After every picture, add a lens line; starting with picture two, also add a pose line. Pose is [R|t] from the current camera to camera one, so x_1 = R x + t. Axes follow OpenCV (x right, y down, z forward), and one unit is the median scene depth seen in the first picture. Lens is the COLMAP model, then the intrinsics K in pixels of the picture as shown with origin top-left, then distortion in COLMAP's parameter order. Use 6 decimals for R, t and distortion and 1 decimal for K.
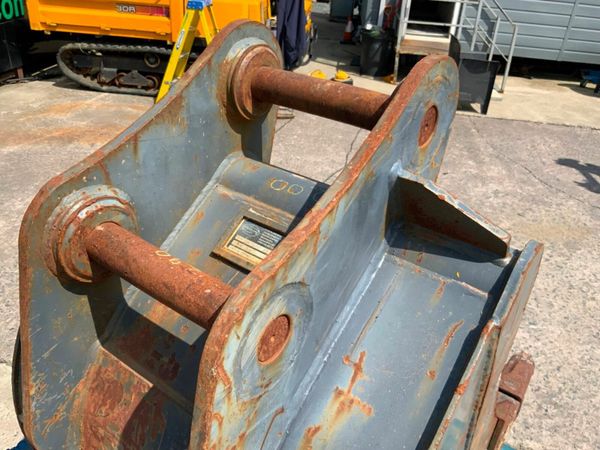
lens RADIAL K [[512.7, 0, 279.6], [0, 512.7, 237.1], [0, 0, 1]] dist [0.051402, -0.074817]
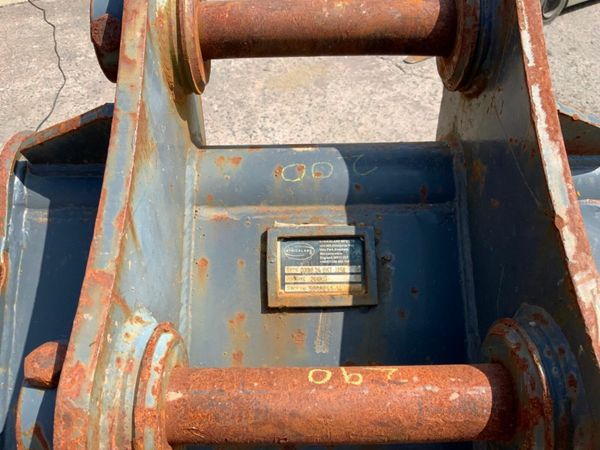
lens RADIAL K [[512.7, 0, 279.6], [0, 512.7, 237.1], [0, 0, 1]] dist [0.051402, -0.074817]
pose [[0.777494, -0.468463, 0.419578, -0.341283], [0.360486, 0.878665, 0.313044, -0.244751], [-0.515318, -0.092138, 0.852031, 0.408742]]
